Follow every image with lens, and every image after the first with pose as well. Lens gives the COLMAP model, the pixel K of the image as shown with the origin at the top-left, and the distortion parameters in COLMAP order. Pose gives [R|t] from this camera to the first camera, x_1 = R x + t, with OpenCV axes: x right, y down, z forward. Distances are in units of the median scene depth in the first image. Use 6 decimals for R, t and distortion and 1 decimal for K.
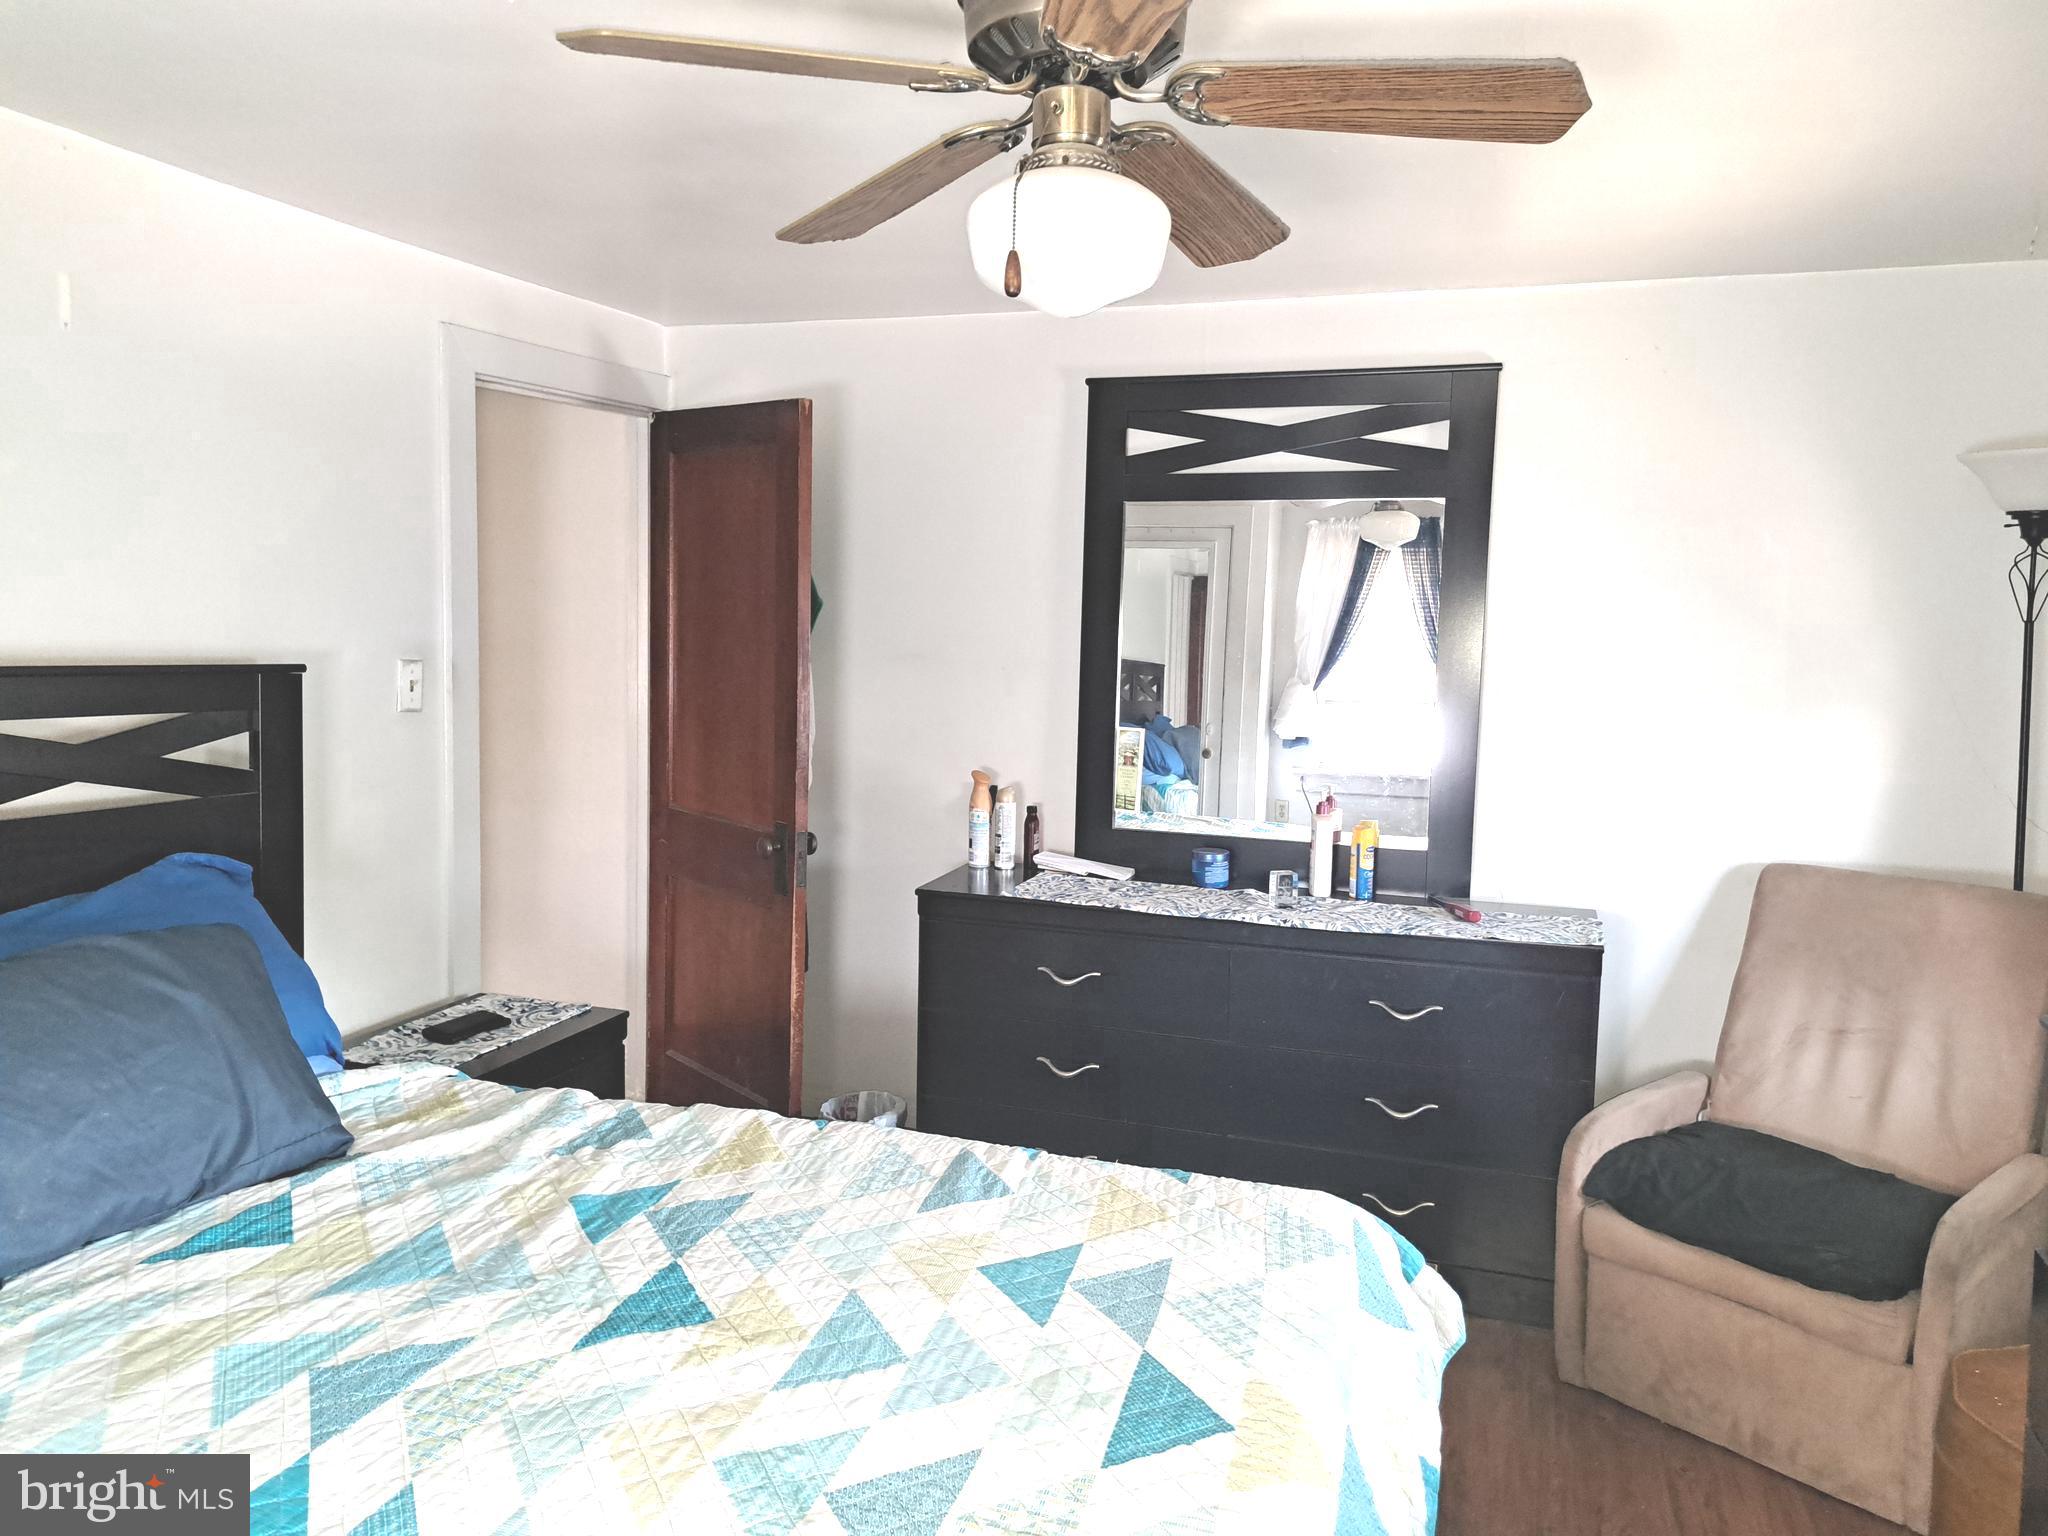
lens RADIAL K [[1448.0, 0, 1016.1], [0, 1448.0, 766.3], [0, 0, 1]] dist [0.063971, -0.004791]
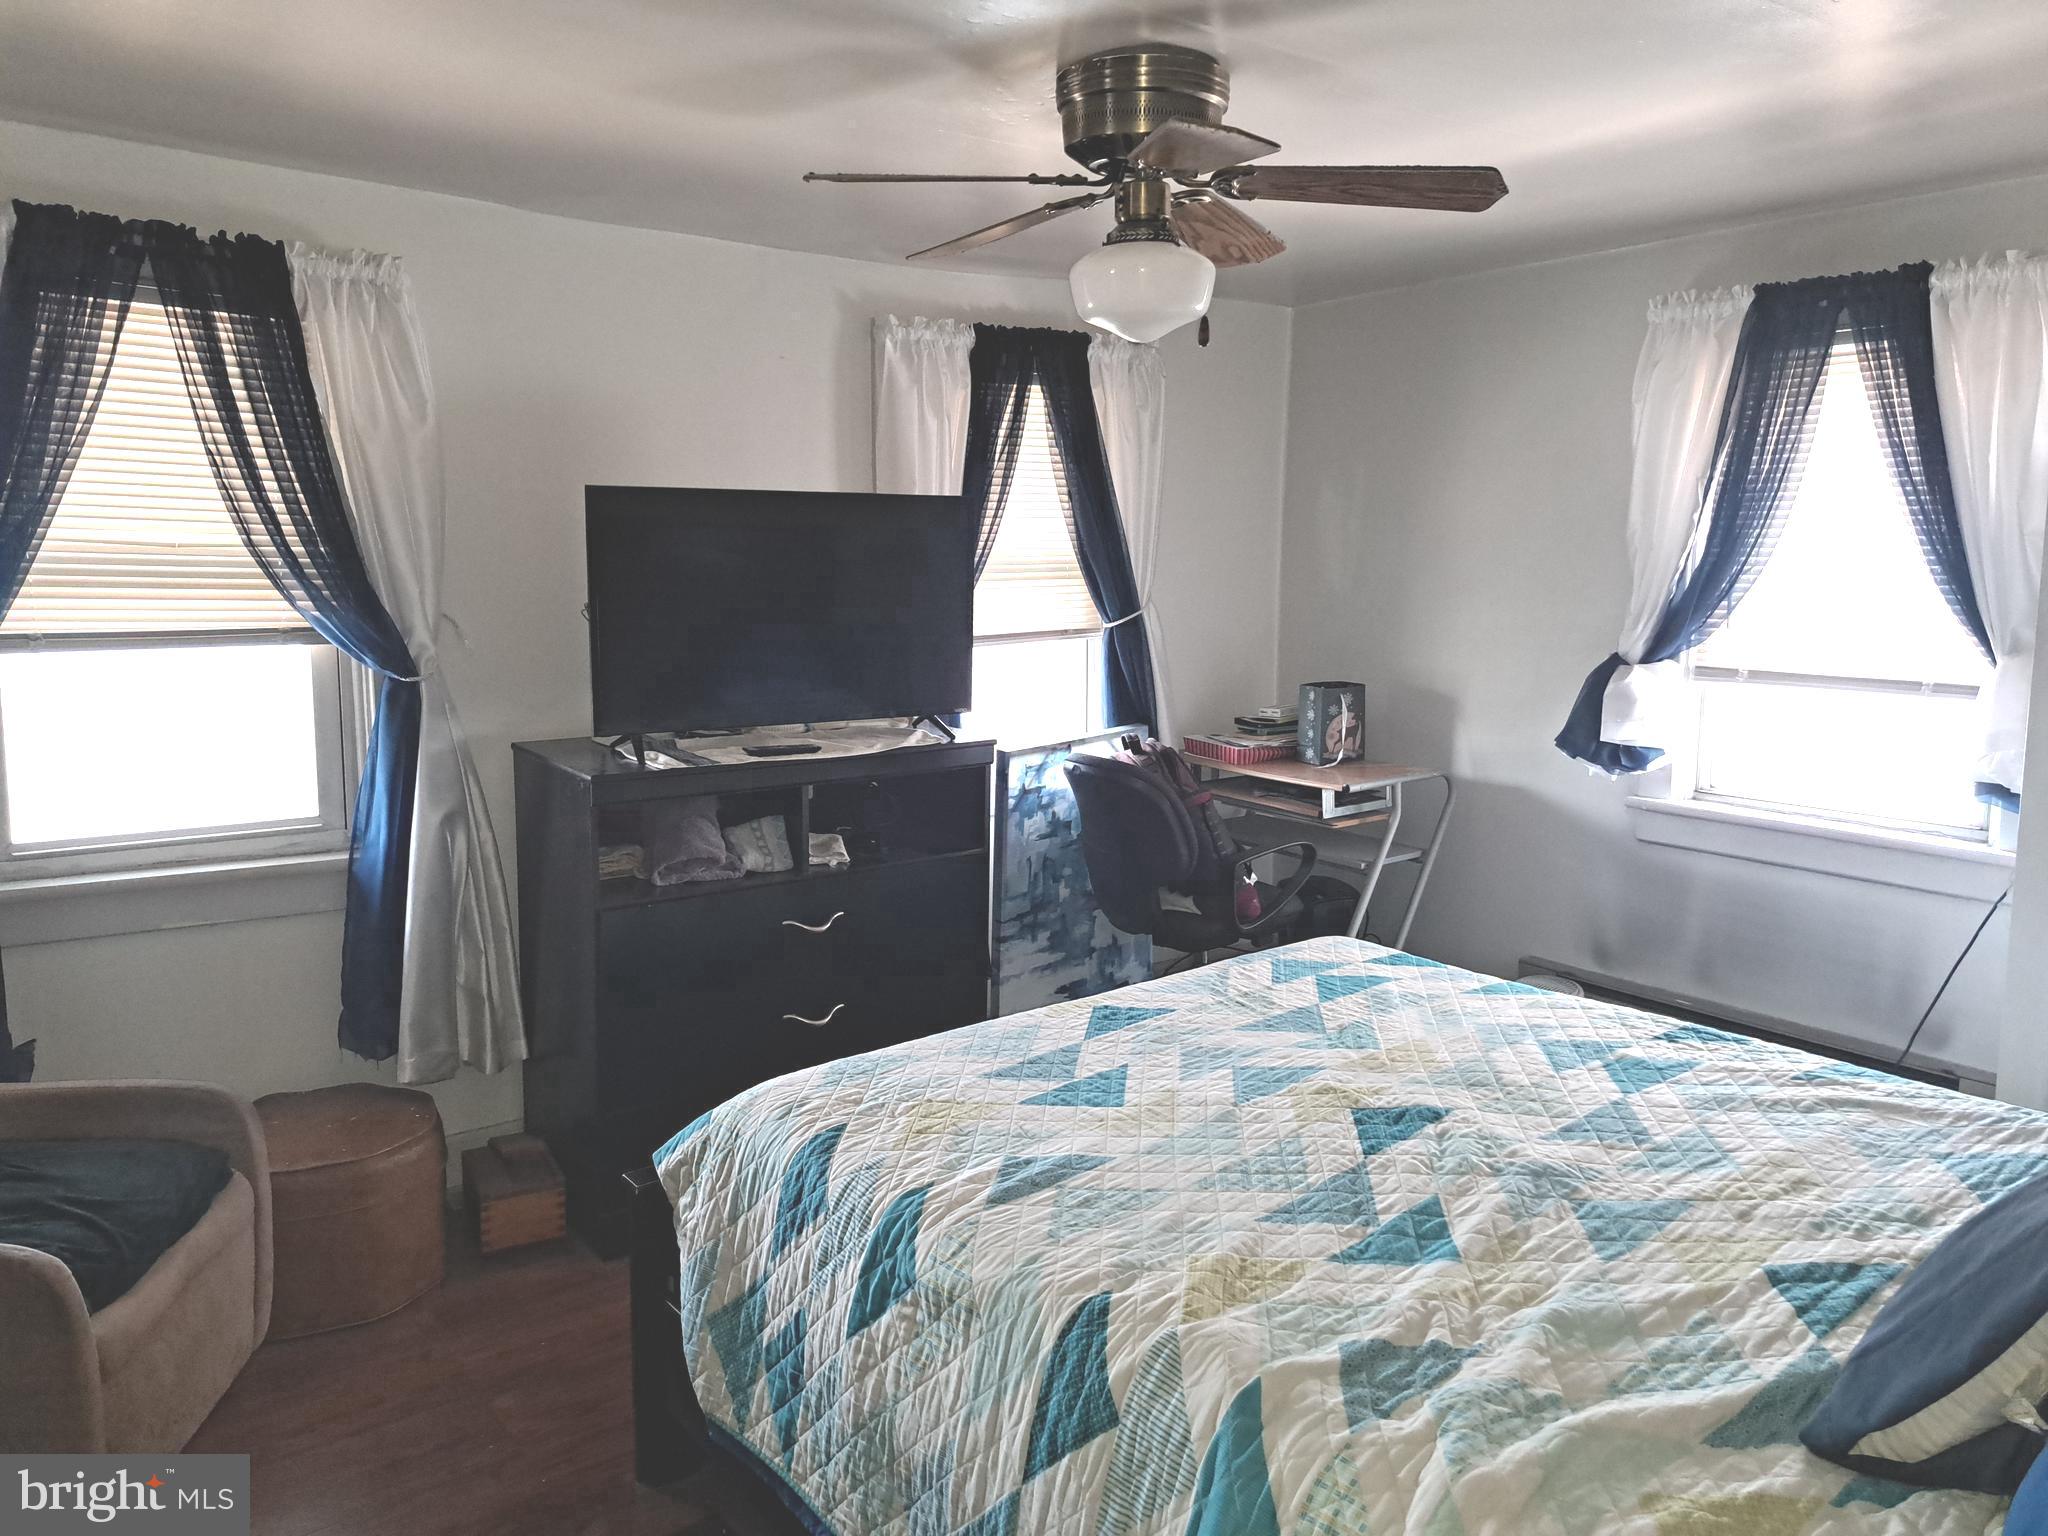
lens RADIAL K [[1448.0, 0, 1021.8], [0, 1448.0, 768.1], [0, 0, 1]] dist [0.063971, -0.004791]
pose [[-0.826836, -0.112823, 0.551012, -0.572741], [0.028071, 0.970175, 0.240773, -0.210406], [-0.561743, 0.214547, -0.799009, 1.898287]]
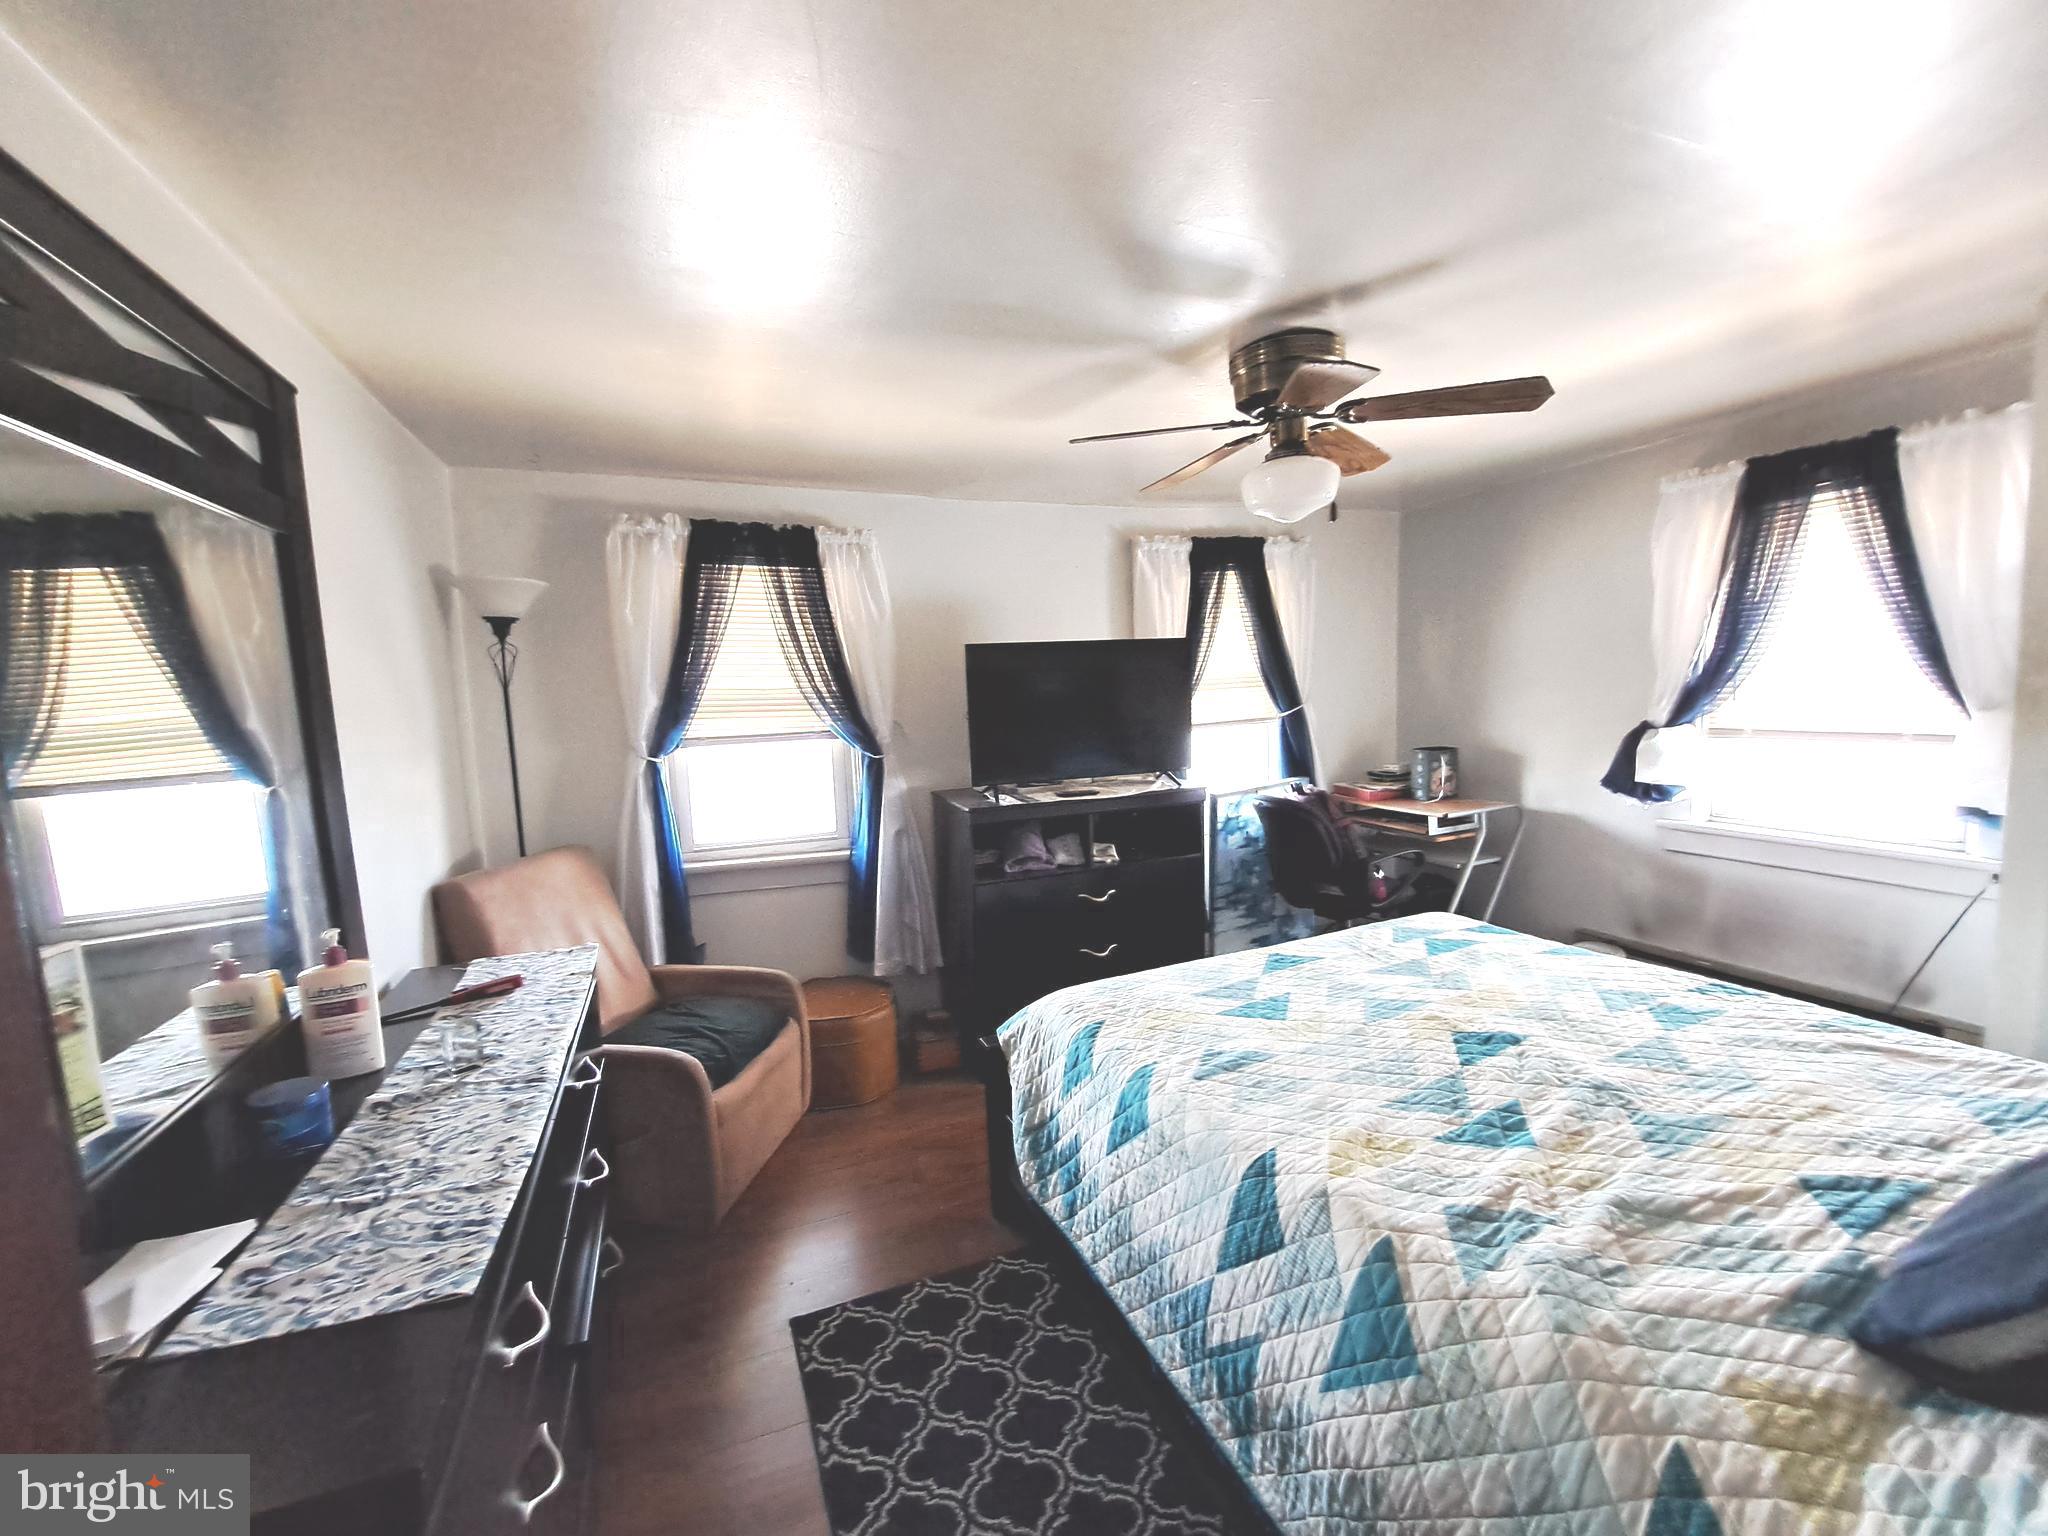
lens RADIAL K [[808.8, 0, 1010.6], [0, 808.8, 786.3], [0, 0, 1]] dist [-0.012428, 0.000417]
pose [[-0.645433, -0.086595, 0.758892, -0.534751], [0.097801, 0.976005, 0.194549, -0.169671], [-0.757530, 0.199789, -0.621477, 1.792199]]
